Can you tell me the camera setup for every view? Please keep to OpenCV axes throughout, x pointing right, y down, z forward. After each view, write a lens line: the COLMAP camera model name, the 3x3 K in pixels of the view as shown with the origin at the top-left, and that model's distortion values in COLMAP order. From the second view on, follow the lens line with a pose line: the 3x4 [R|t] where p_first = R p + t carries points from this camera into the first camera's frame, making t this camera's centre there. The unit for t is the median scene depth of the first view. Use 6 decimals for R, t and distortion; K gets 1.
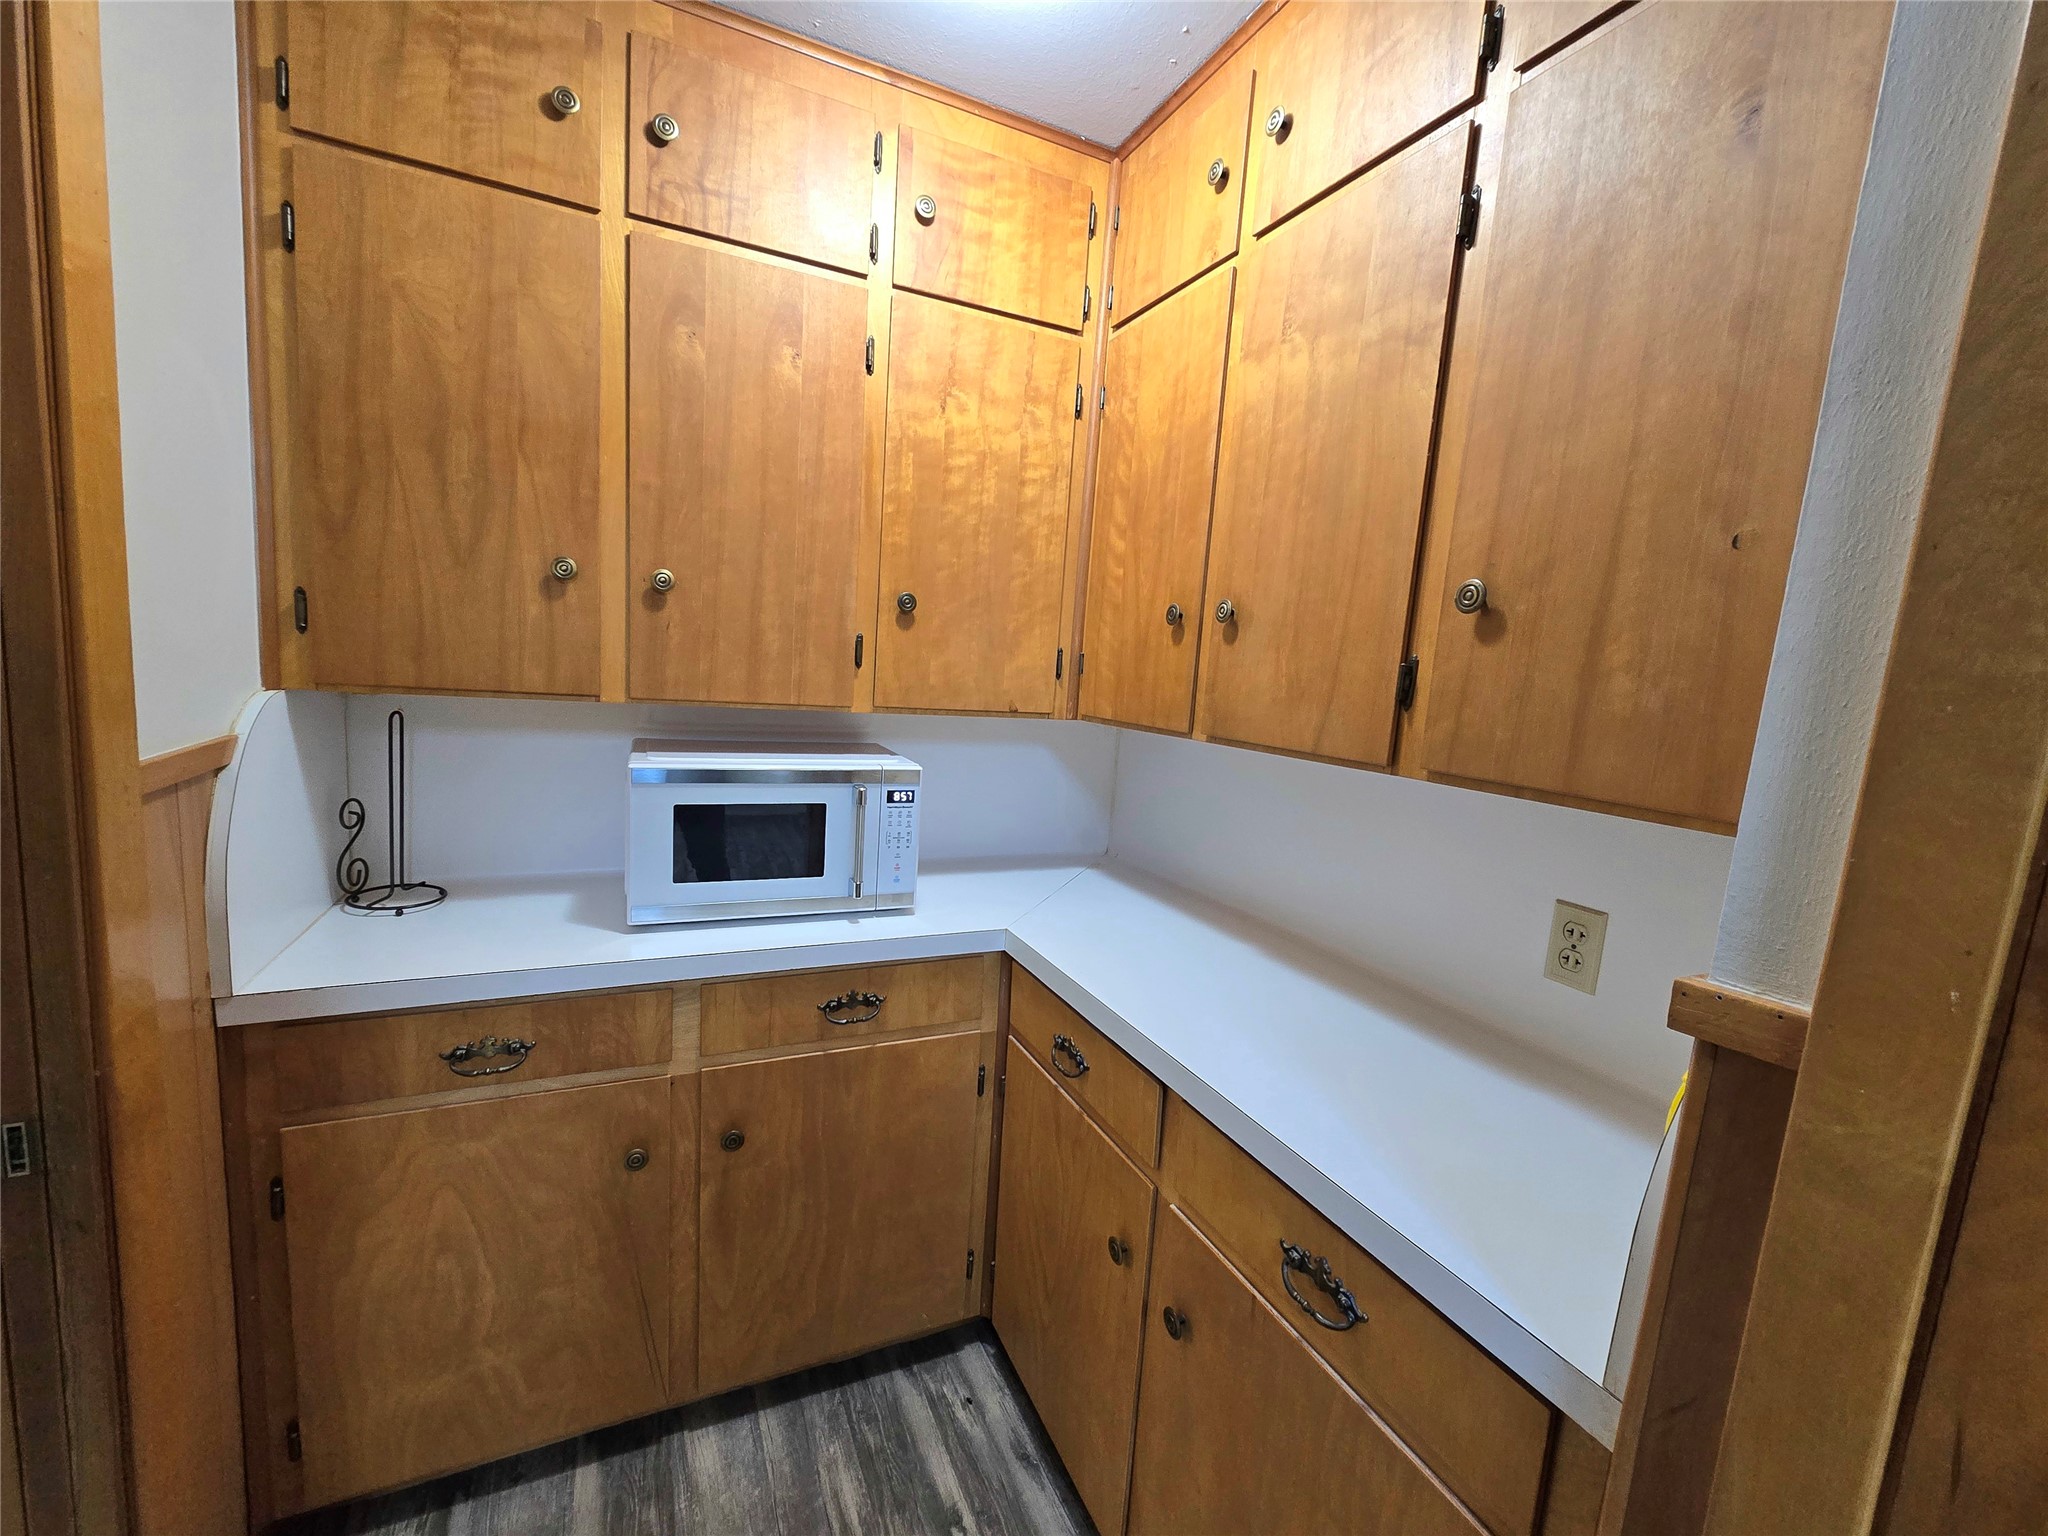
lens RADIAL K [[844.0, 0, 1024.0], [0, 844.0, 768.0], [0, 0, 1]] dist [-0.003074, 0.000225]
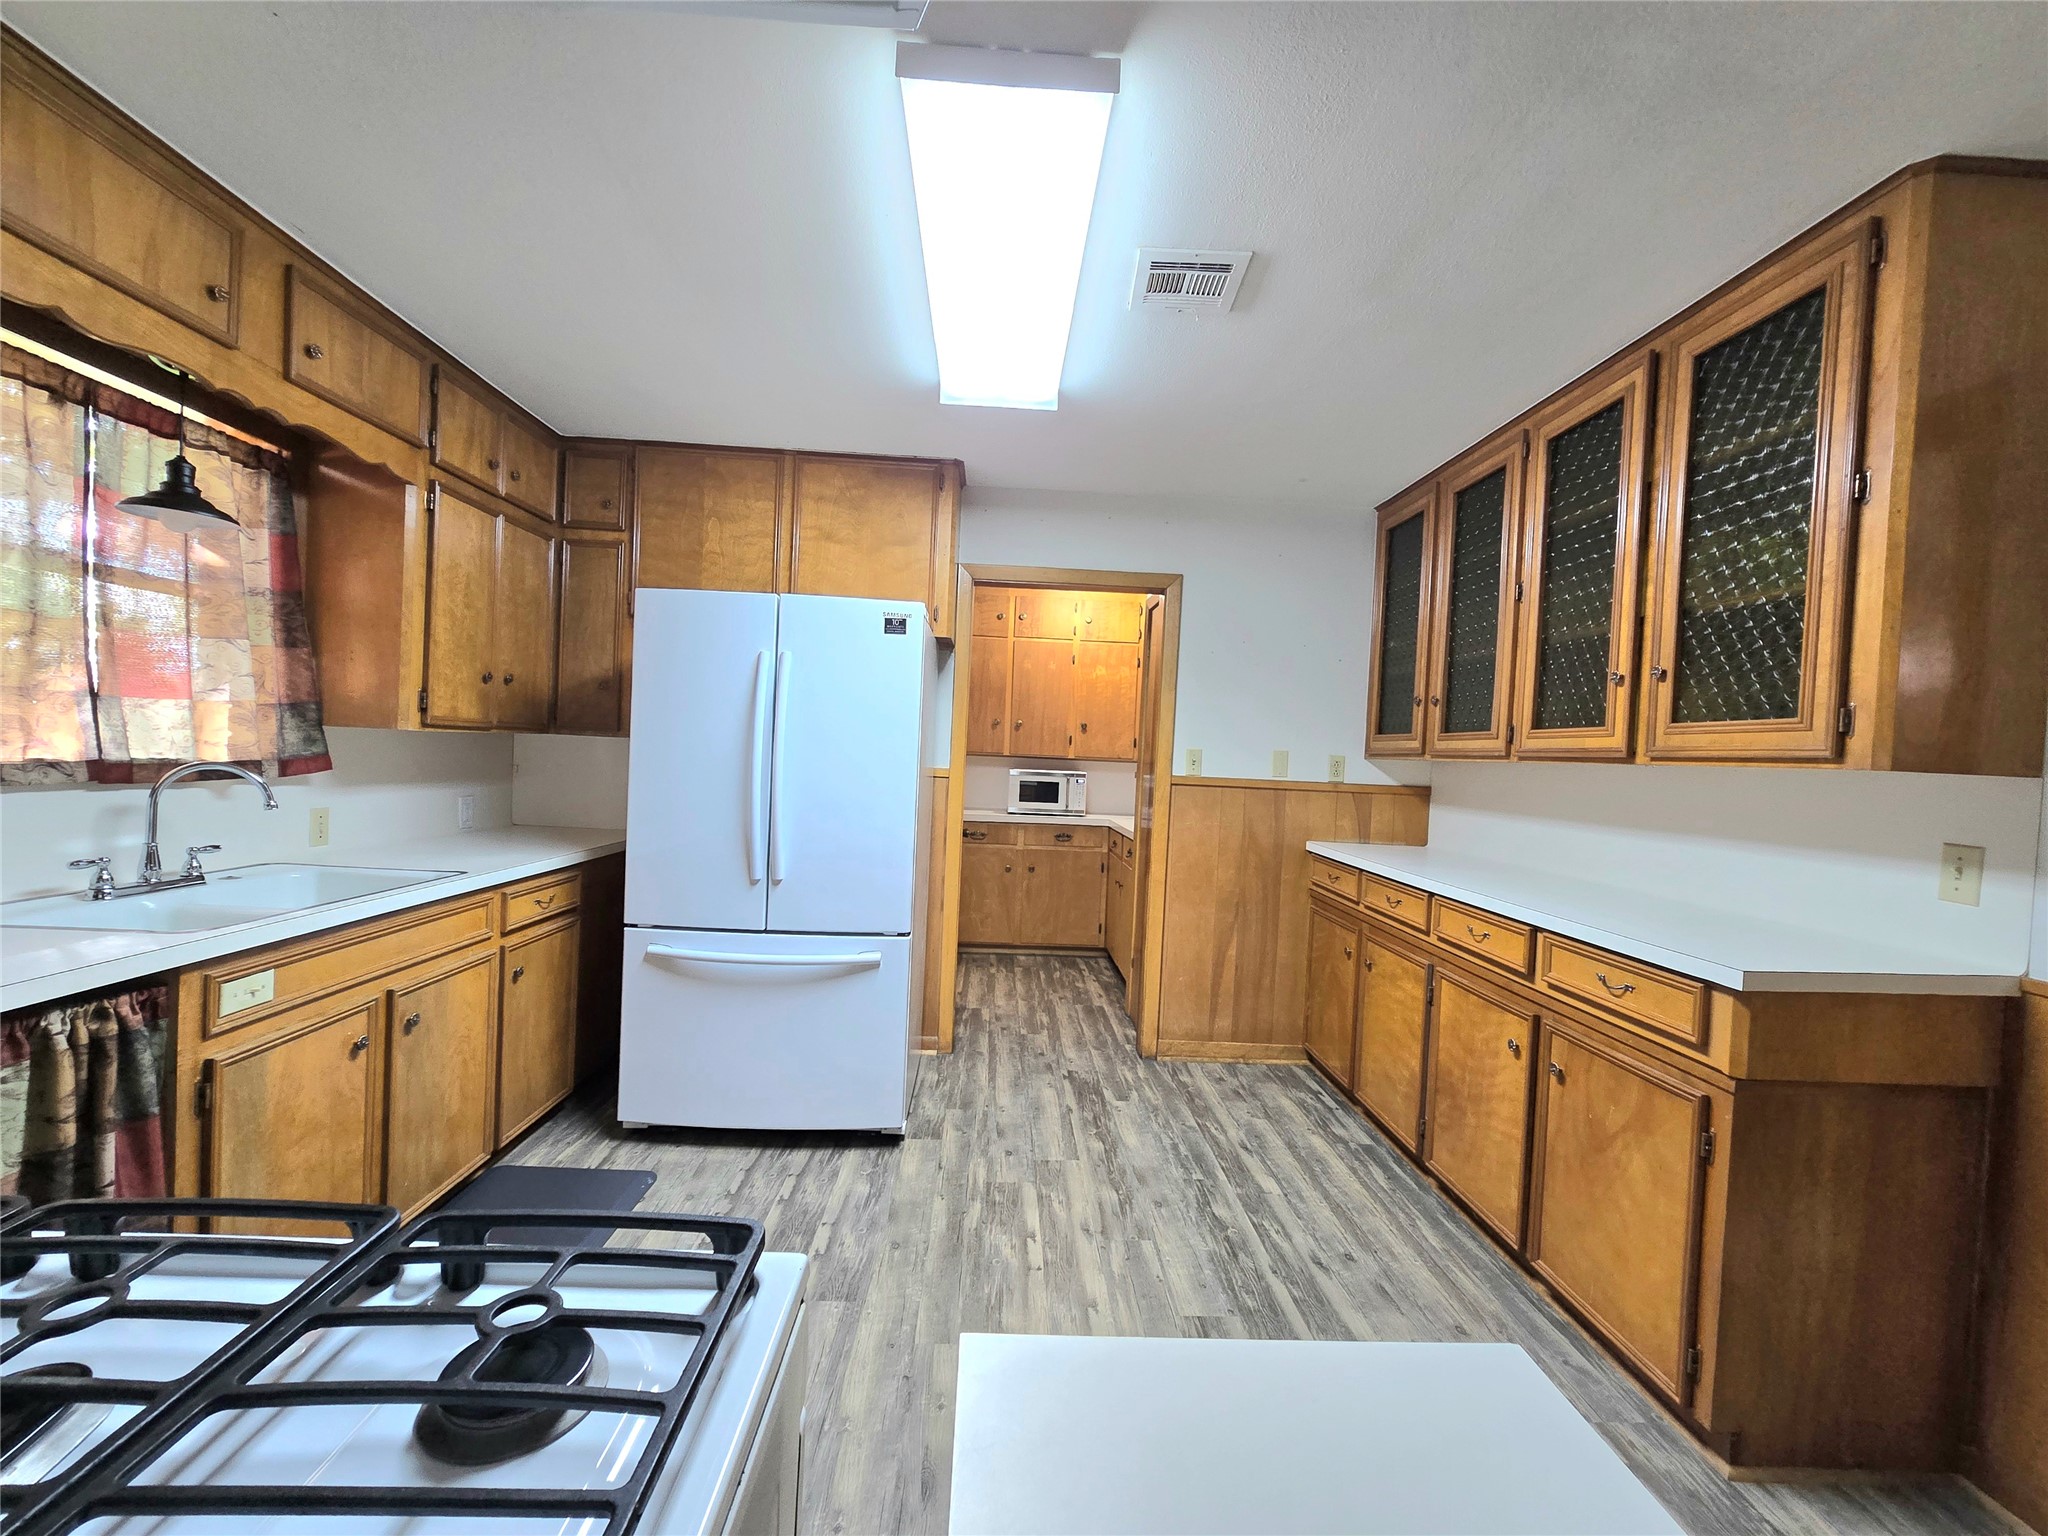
lens RADIAL K [[844.0, 0, 1024.0], [0, 844.0, 768.0], [0, 0, 1]] dist [-0.003074, 0.000225]
pose [[0.922768, -0.015705, -0.385035, 1.025471], [-0.032913, 0.992306, -0.119352, 0.421091], [0.383947, 0.122807, 0.915152, -2.383915]]
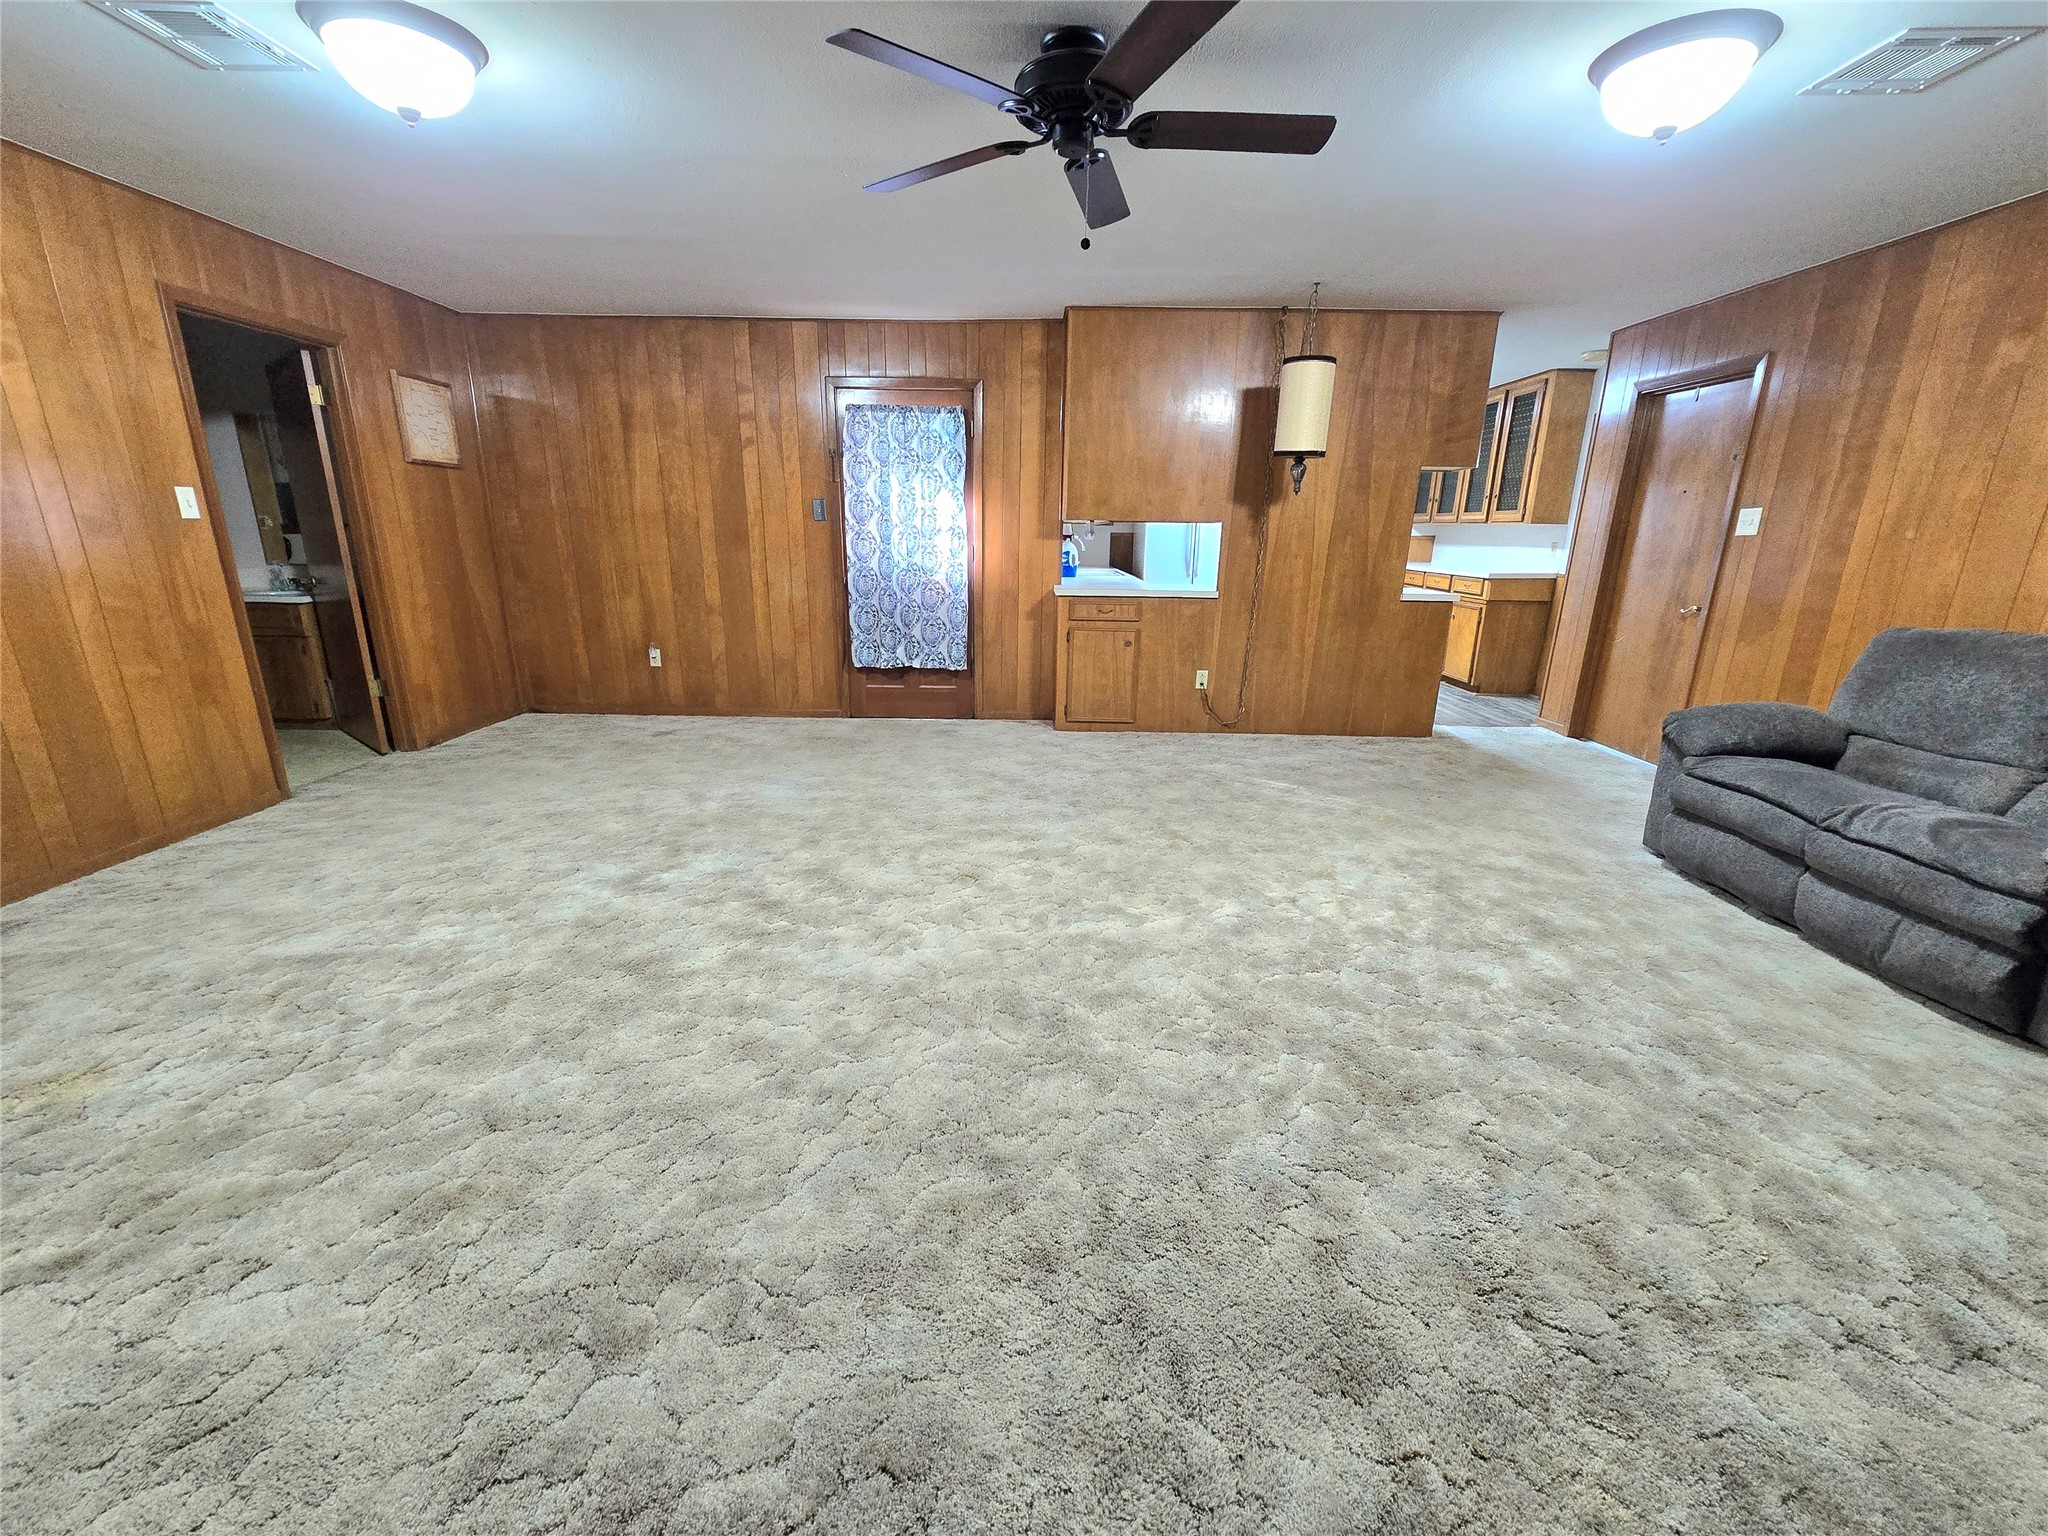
lens RADIAL K [[844.0, 0, 1024.0], [0, 844.0, 768.0], [0, 0, 1]] dist [-0.003074, 0.000225]
pose [[0.905253, 0.069733, -0.419112, 1.043463], [-0.014468, 0.990927, 0.133624, 0.498264], [0.424627, -0.114900, 0.898048, -2.915805]]
